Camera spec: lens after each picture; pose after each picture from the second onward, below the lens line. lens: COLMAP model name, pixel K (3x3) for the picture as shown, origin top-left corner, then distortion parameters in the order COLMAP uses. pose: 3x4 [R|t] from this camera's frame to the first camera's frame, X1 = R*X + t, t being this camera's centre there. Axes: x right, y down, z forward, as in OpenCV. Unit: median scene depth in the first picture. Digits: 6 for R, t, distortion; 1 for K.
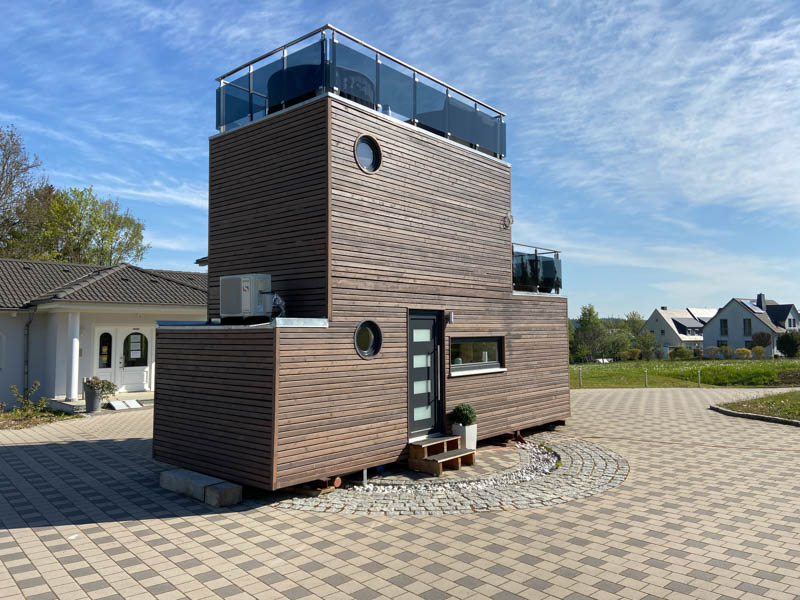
lens RADIAL K [[603.5, 0, 398.1], [0, 603.5, 299.8], [0, 0, 1]] dist [0.070542, -0.076975]
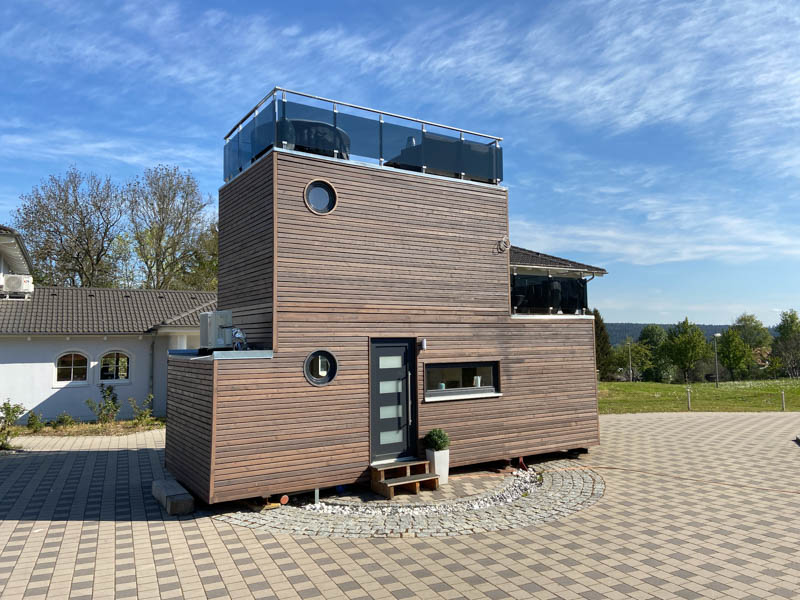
lens RADIAL K [[603.5, 0, 401.6], [0, 603.5, 293.8], [0, 0, 1]] dist [0.070542, -0.076975]
pose [[0.960315, -0.028796, -0.277428, 0.380777], [0.021387, 0.999330, -0.029696, -0.030444], [0.278097, 0.022584, 0.960288, -0.003765]]
